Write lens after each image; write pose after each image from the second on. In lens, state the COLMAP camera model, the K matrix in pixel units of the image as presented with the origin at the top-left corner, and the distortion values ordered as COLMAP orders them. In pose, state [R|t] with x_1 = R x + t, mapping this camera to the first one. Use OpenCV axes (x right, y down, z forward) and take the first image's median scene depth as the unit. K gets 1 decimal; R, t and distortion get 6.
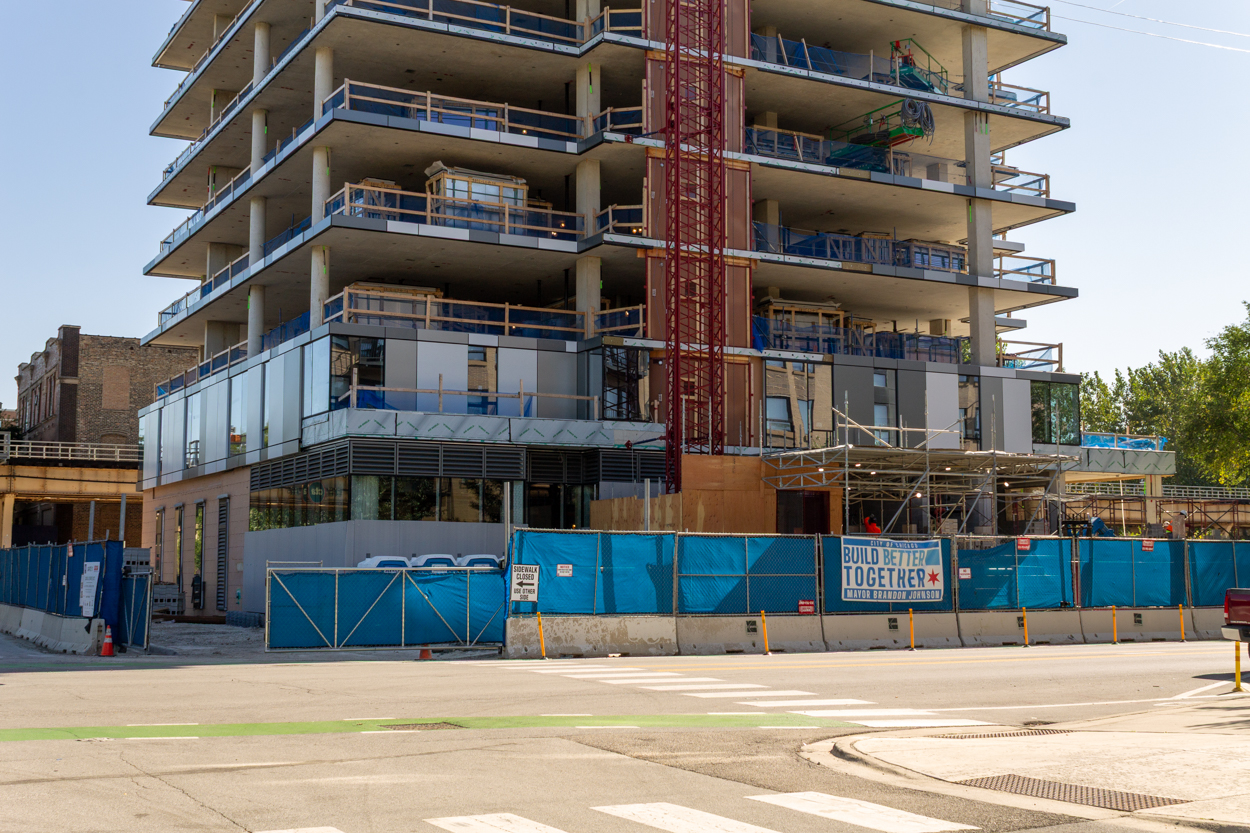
lens RADIAL K [[1593.0, 0, 625.0], [0, 1593.0, 416.5], [0, 0, 1]] dist [-0.005870, -0.009493]
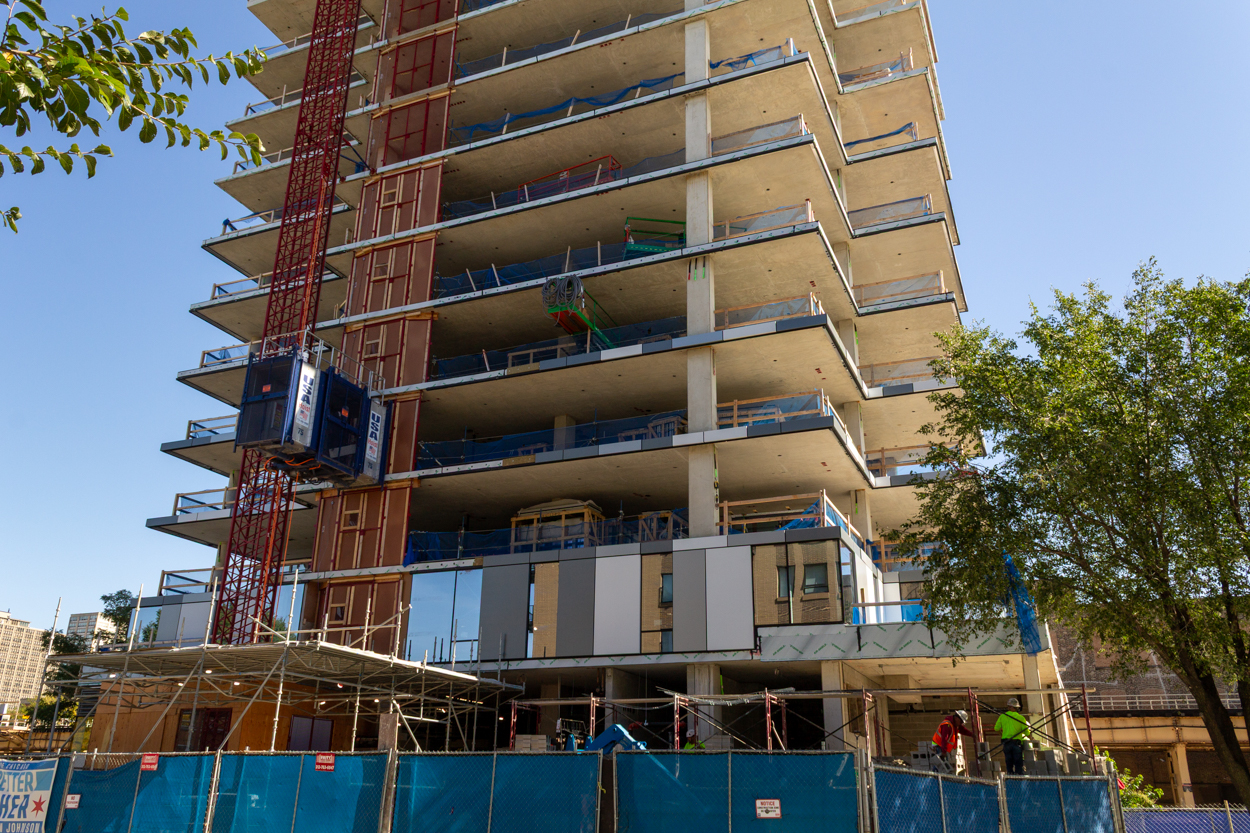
lens RADIAL K [[1026.7, 0, 625.0], [0, 1026.7, 416.5], [0, 0, 1]] dist [0.004937, 0.009381]
pose [[0.610696, -0.266084, -0.745822, 0.839828], [0.063041, 0.955201, -0.289164, 0.080342], [0.789352, 0.129574, 0.600112, 0.878314]]
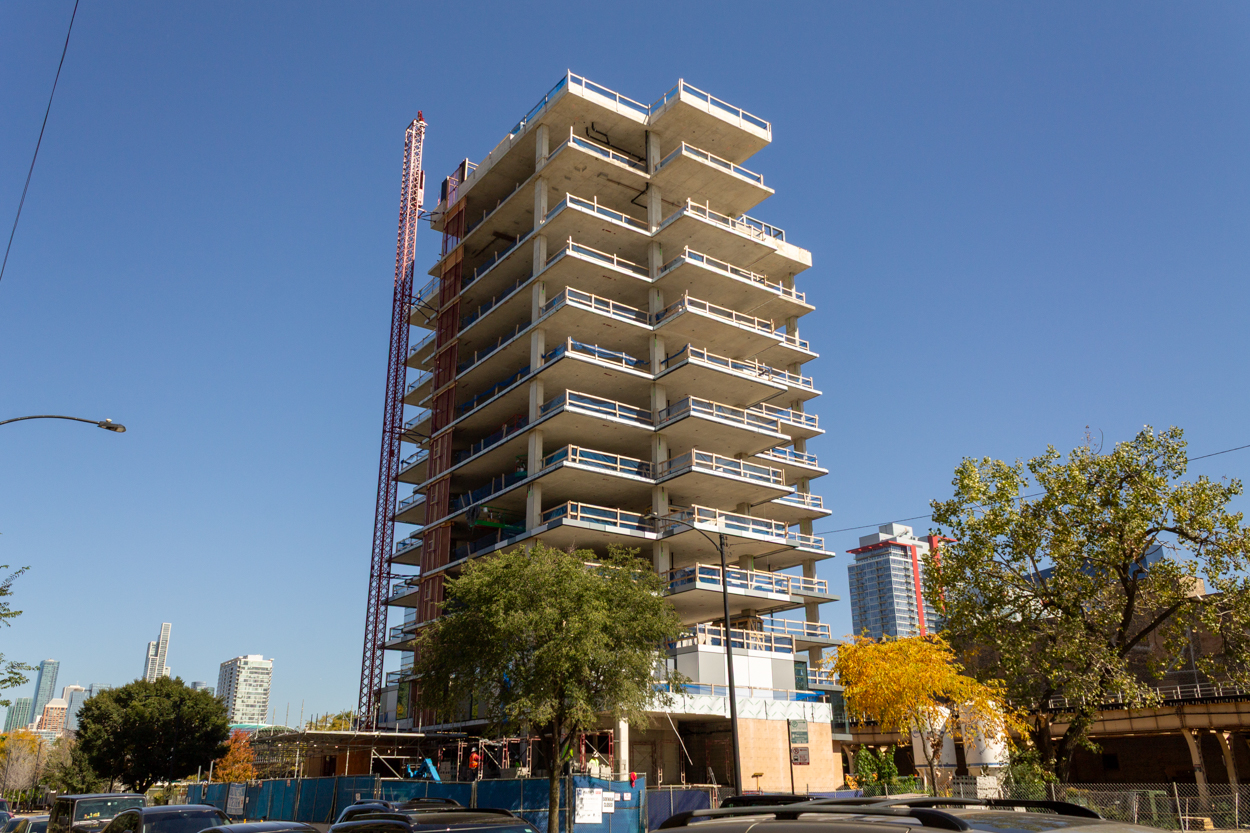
lens RADIAL K [[1026.7, 0, 625.0], [0, 1026.7, 416.5], [0, 0, 1]] dist [0.004937, 0.009381]
pose [[0.111526, -0.338036, -0.934502, 1.641912], [0.107752, 0.938937, -0.326781, 0.119463], [0.987903, -0.064250, 0.141140, 1.309197]]
